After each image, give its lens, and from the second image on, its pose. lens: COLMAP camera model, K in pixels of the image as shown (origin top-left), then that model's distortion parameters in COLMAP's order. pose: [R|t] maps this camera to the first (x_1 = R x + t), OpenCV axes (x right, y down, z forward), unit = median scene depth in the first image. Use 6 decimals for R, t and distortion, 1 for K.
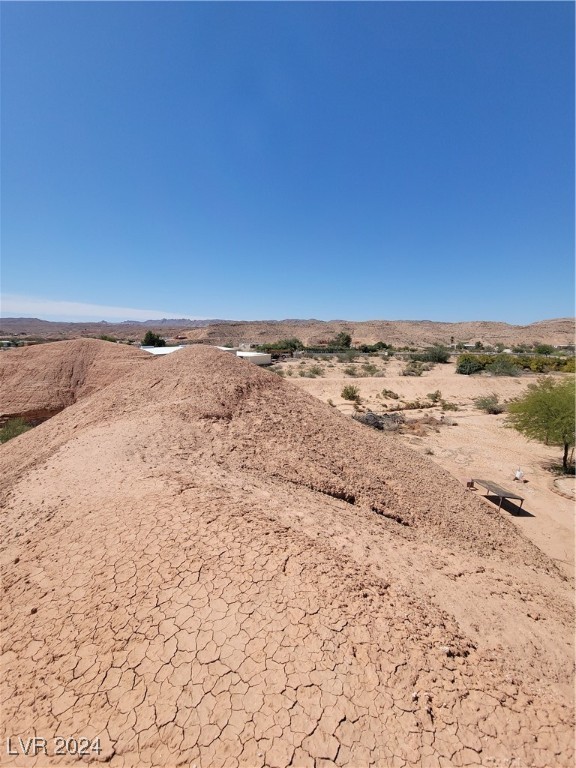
lens RADIAL K [[308.7, 0, 284.3], [0, 308.7, 383.6], [0, 0, 1]] dist [0.002091, 0.000178]
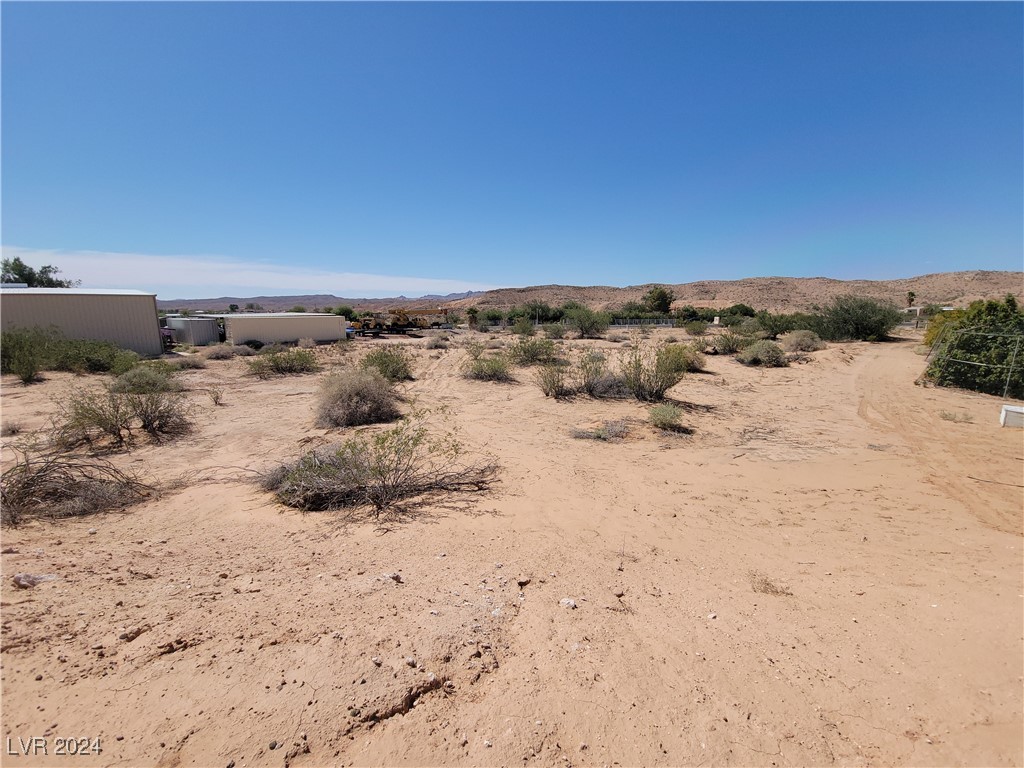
lens RADIAL K [[411.6, 0, 512.7], [0, 411.6, 384.2], [0, 0, 1]] dist [0.002091, 0.000178]
pose [[0.964749, 0.027558, -0.261724, 0.141836], [-0.021733, 0.999448, 0.025126, -0.013127], [0.262272, -0.018552, 0.964816, 0.260198]]
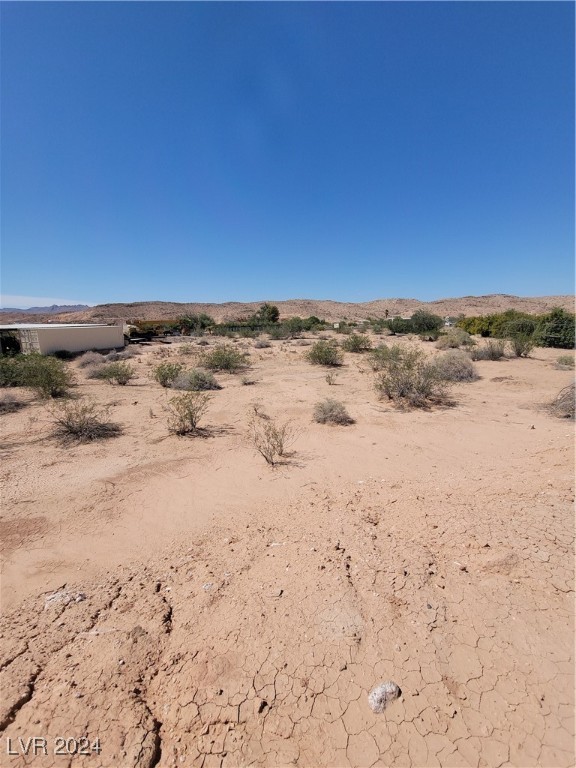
lens RADIAL K [[308.7, 0, 282.9], [0, 308.7, 385.7], [0, 0, 1]] dist [0.002091, 0.000178]
pose [[0.967945, -0.079871, 0.238124, 0.031494], [0.066631, 0.995777, 0.063152, -0.011693], [-0.242162, -0.045261, 0.969180, 0.253279]]
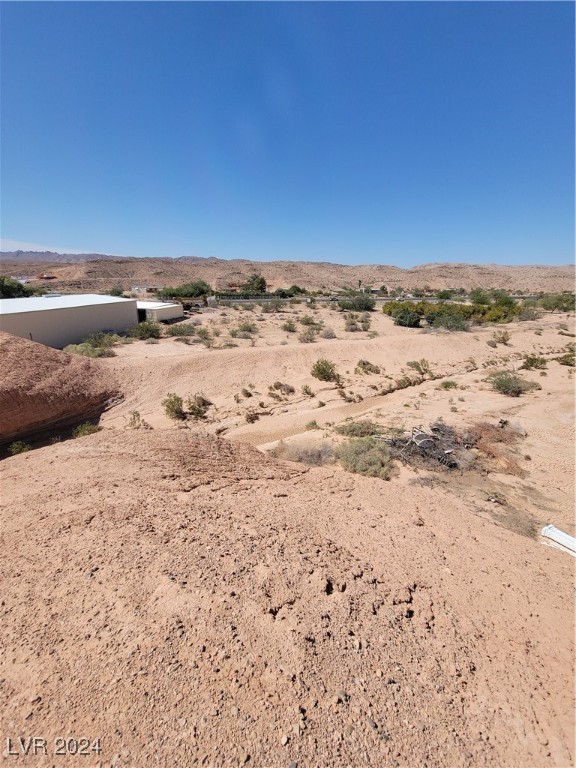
lens RADIAL K [[308.7, 0, 283.8], [0, 308.7, 388.1], [0, 0, 1]] dist [0.002091, 0.000178]
pose [[0.954826, -0.088523, 0.283675, -0.019018], [0.032461, 0.979958, 0.196543, -0.015966], [-0.295388, -0.178456, 0.938562, 0.072753]]
